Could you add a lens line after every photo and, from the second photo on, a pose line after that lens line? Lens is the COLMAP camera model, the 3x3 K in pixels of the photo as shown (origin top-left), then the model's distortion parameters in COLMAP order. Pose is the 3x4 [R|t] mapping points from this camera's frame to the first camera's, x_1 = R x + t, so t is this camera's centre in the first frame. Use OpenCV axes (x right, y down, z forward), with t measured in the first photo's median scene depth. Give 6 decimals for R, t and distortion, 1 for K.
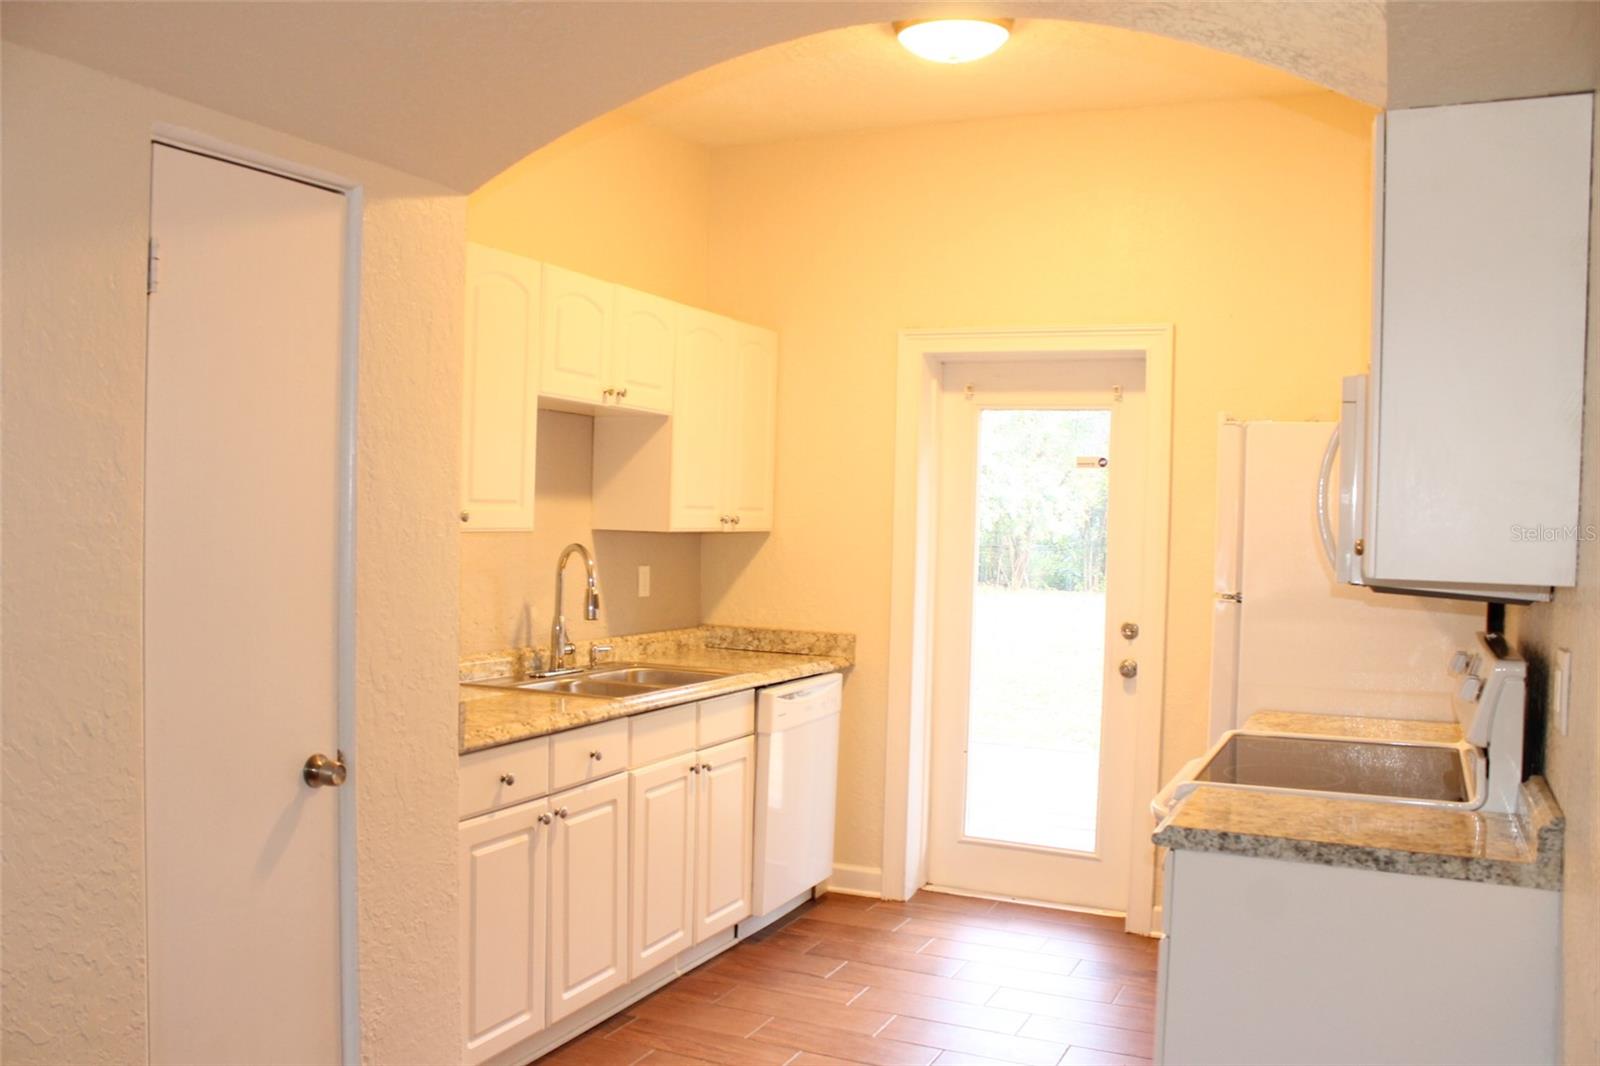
lens RADIAL K [[1368.9, 0, 791.6], [0, 1368.9, 541.7], [0, 0, 1]] dist [-0.160243, 0.151234]
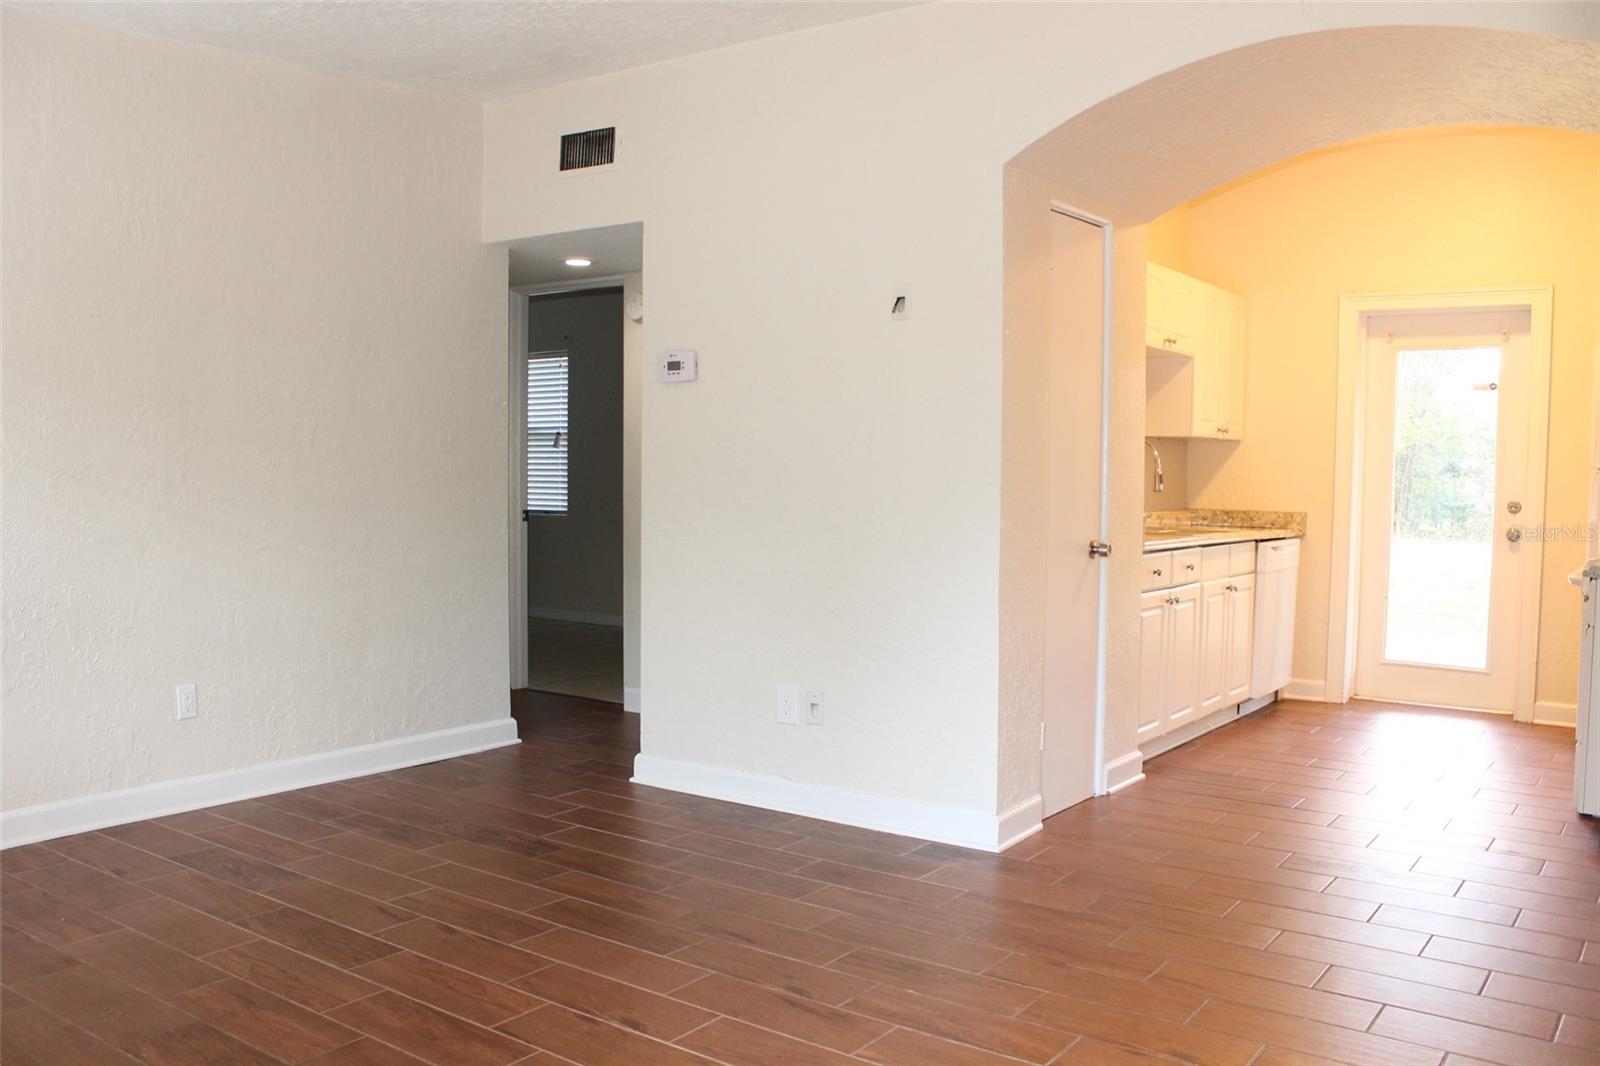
lens RADIAL K [[1368.9, 0, 791.6], [0, 1368.9, 541.7], [0, 0, 1]] dist [-0.160243, 0.151234]
pose [[0.981315, -0.001227, -0.192405, -0.228615], [0.006950, 0.999553, 0.029072, 0.059649], [0.192284, -0.029866, 0.980885, -0.497699]]
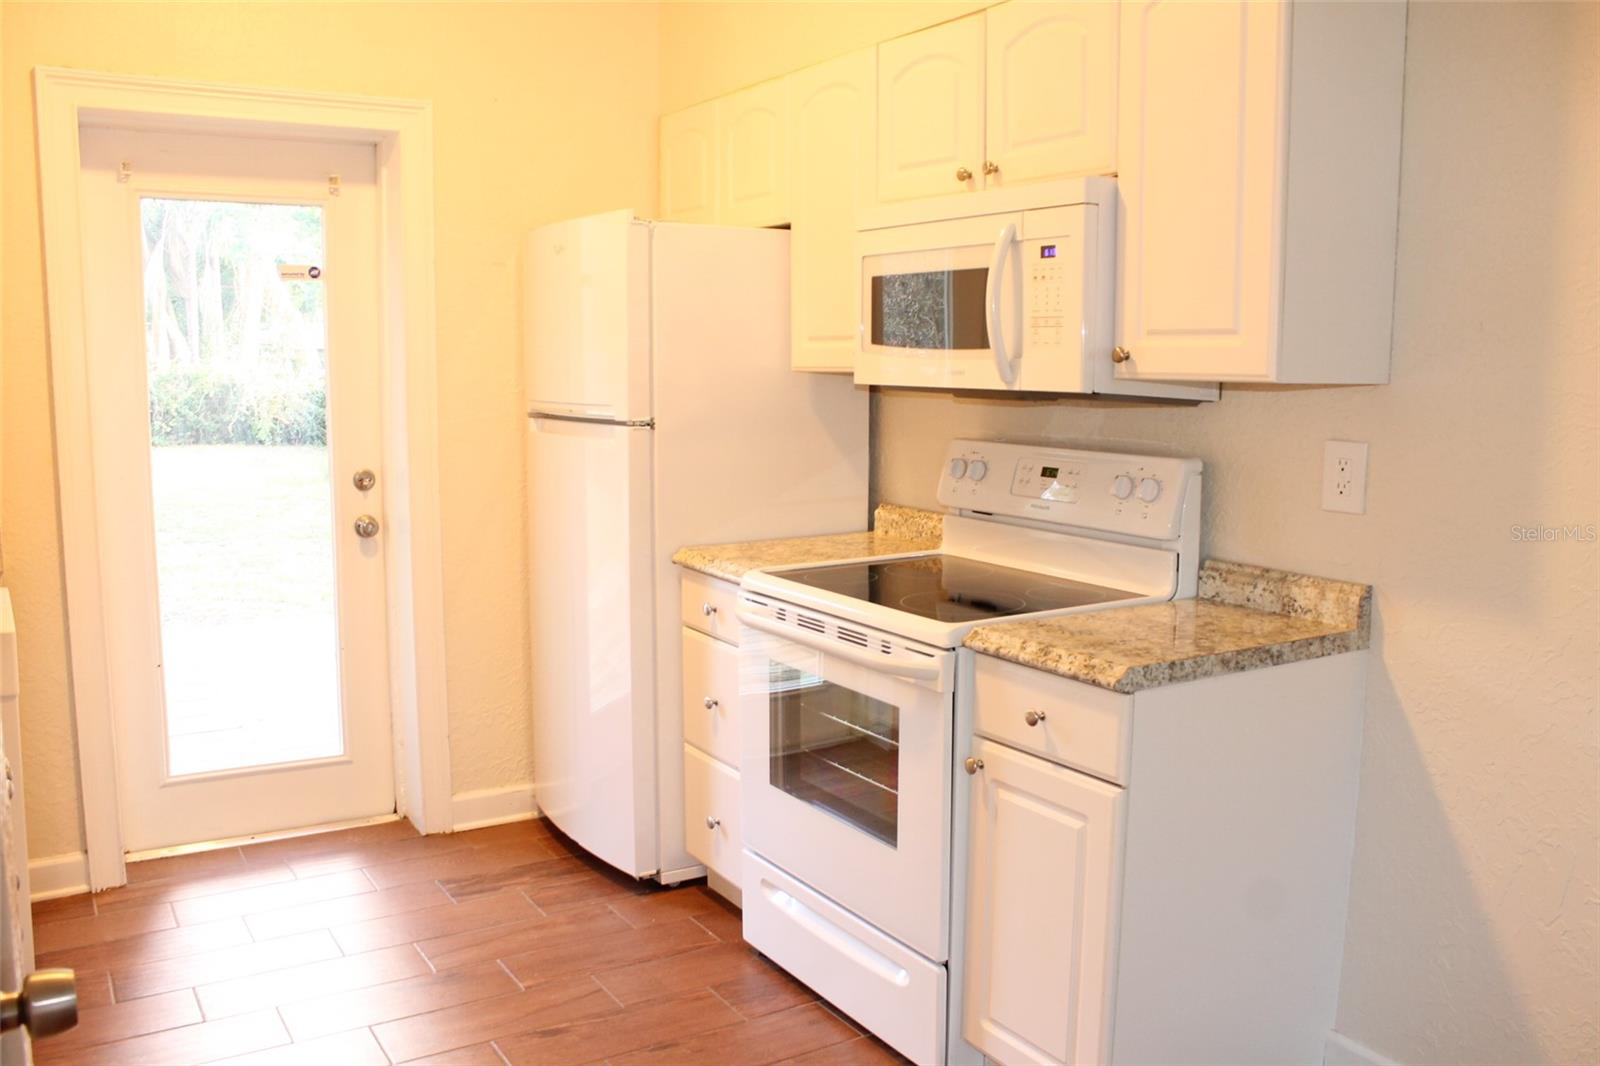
lens RADIAL K [[1368.9, 0, 791.6], [0, 1368.9, 541.7], [0, 0, 1]] dist [-0.160243, 0.151234]
pose [[0.559104, -0.133263, 0.818318, -0.294294], [0.031694, 0.989712, 0.139520, -0.003263], [-0.828492, -0.052070, 0.557575, 0.349191]]
